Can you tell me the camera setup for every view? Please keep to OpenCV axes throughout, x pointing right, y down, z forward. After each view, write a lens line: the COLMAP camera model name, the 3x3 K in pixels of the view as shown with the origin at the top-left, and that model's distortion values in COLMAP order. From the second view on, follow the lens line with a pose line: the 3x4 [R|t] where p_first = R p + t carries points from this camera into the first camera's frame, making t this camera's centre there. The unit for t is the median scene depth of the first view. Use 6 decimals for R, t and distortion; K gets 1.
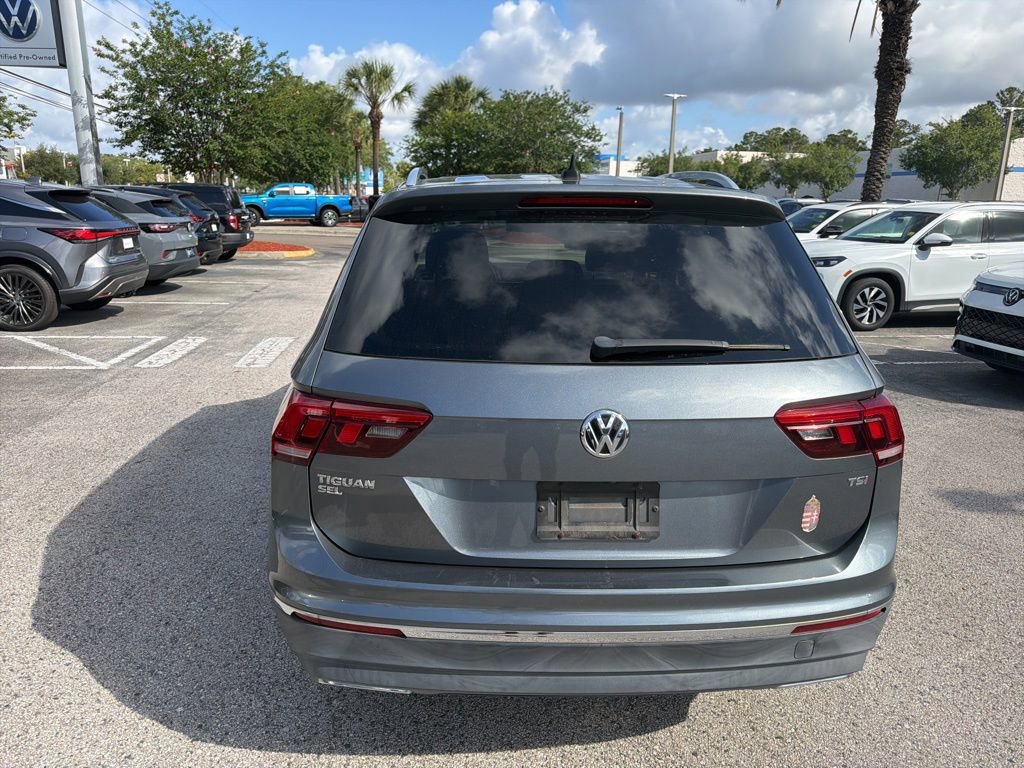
lens RADIAL K [[725.7, 0, 507.8], [0, 725.7, 386.4], [0, 0, 1]] dist [0.015249, -0.018639]
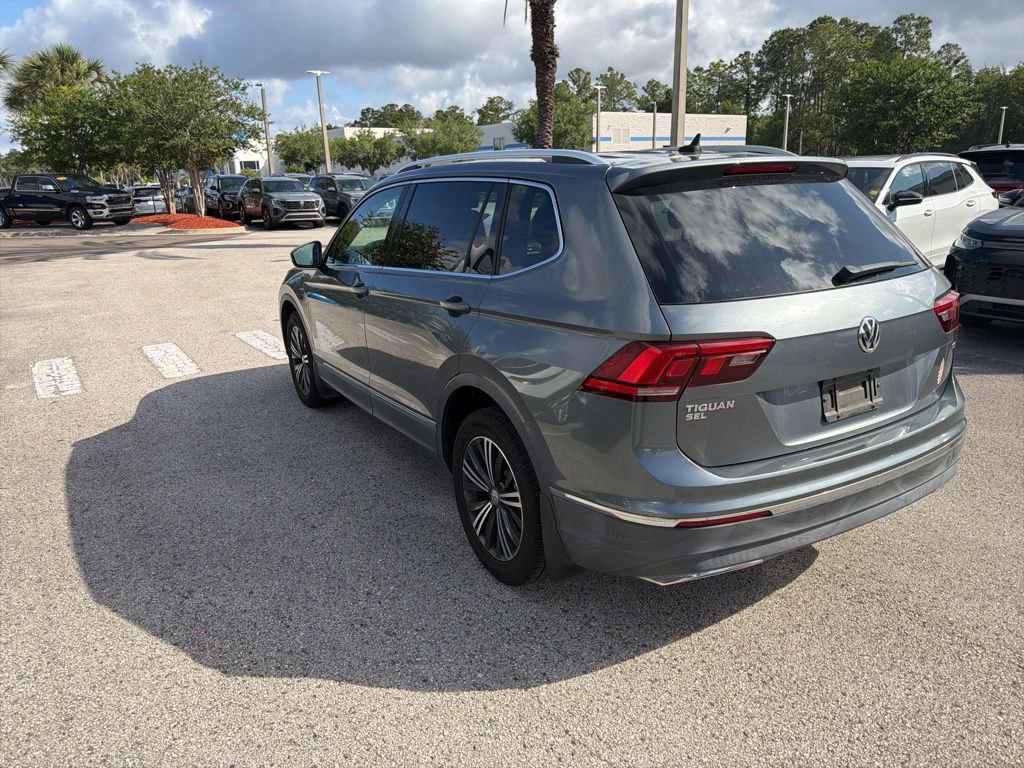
lens RADIAL K [[725.7, 0, 504.0], [0, 725.7, 382.0], [0, 0, 1]] dist [0.015249, -0.018639]
pose [[0.882792, -0.171800, 0.437223, -0.251610], [0.161661, 0.984982, 0.060625, -0.009673], [-0.441072, 0.017162, 0.897308, 0.011517]]
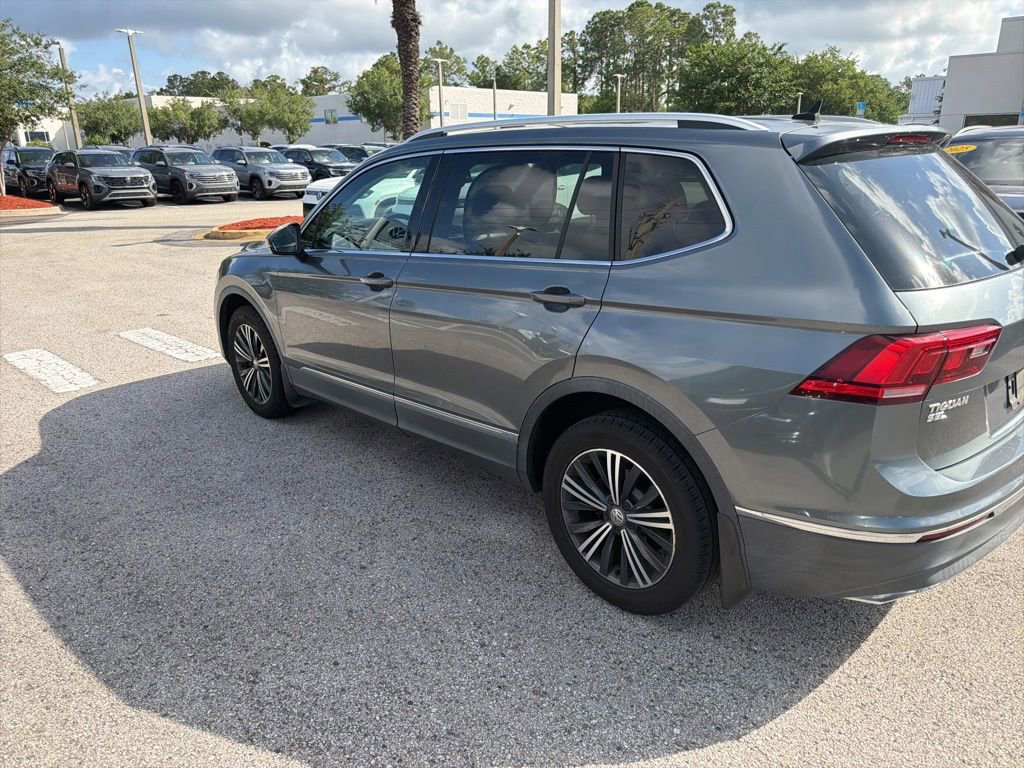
lens RADIAL K [[725.7, 0, 511.1], [0, 725.7, 389.8], [0, 0, 1]] dist [0.015249, -0.018639]
pose [[0.751002, -0.241163, 0.614685, -0.329937], [0.197257, 0.970347, 0.139699, -0.041394], [-0.630148, 0.016337, 0.776303, 0.132051]]
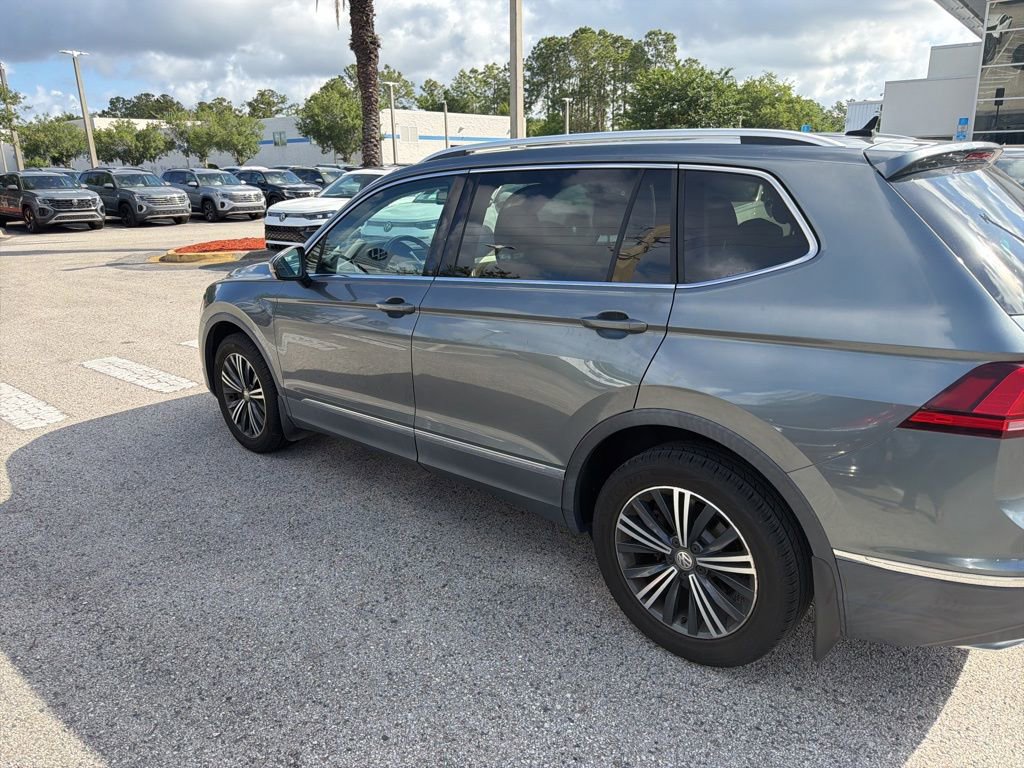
lens RADIAL K [[725.7, 0, 502.2], [0, 725.7, 379.6], [0, 0, 1]] dist [0.015249, -0.018639]
pose [[0.711307, -0.229422, 0.664386, -0.344557], [0.208599, 0.971549, 0.112159, -0.053625], [-0.671215, 0.058811, 0.738926, 0.182237]]
